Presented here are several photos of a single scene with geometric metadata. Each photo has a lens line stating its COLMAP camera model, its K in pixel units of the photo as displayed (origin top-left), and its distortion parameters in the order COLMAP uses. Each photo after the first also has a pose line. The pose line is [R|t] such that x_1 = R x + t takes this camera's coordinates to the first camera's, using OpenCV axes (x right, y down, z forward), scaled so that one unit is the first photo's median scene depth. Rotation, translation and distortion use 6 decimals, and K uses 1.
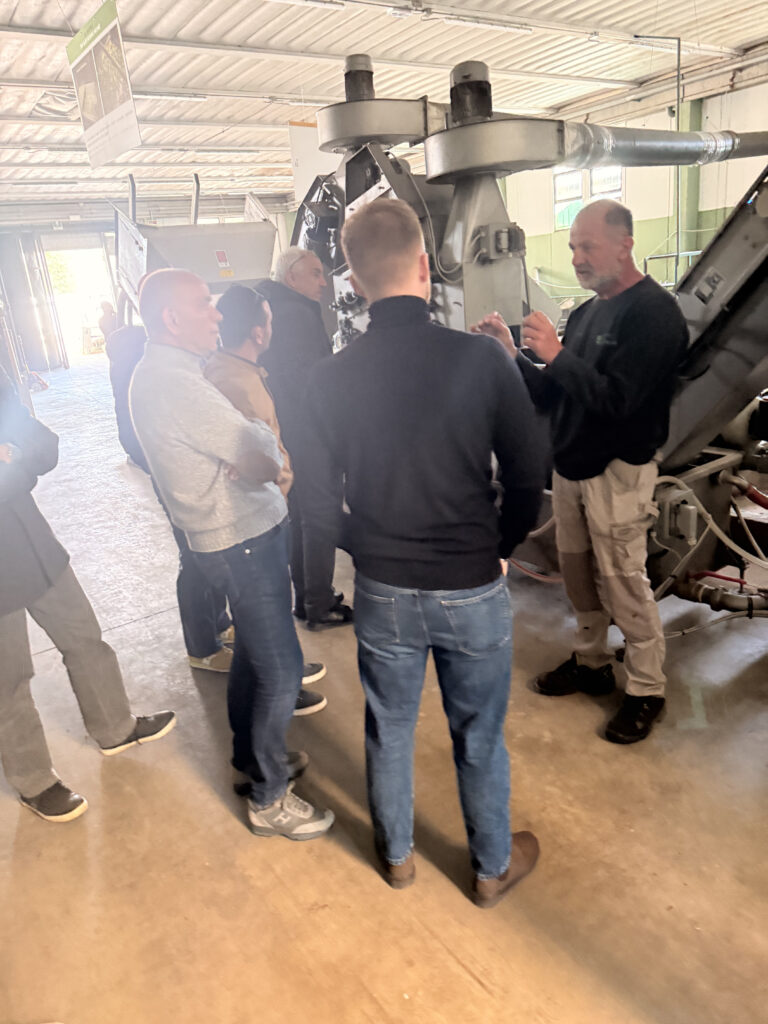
lens RADIAL K [[719.1, 0, 381.7], [0, 719.1, 516.4], [0, 0, 1]] dist [-0.004842, -0.005355]
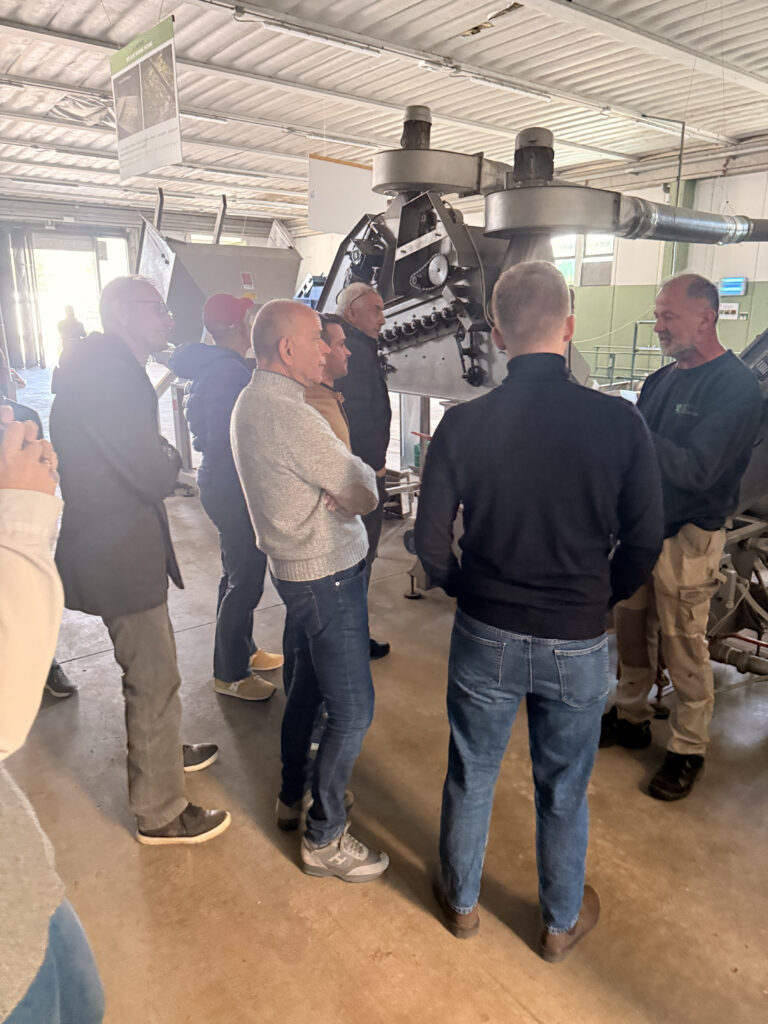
lens RADIAL K [[723.1, 0, 385.5], [0, 723.1, 506.8], [0, 0, 1]] dist [-0.005034, -0.006306]
pose [[0.993696, 0.087847, 0.069645, -0.129145], [-0.083826, 0.994750, -0.058693, -0.002799], [-0.074435, 0.052485, 0.995844, -0.006275]]
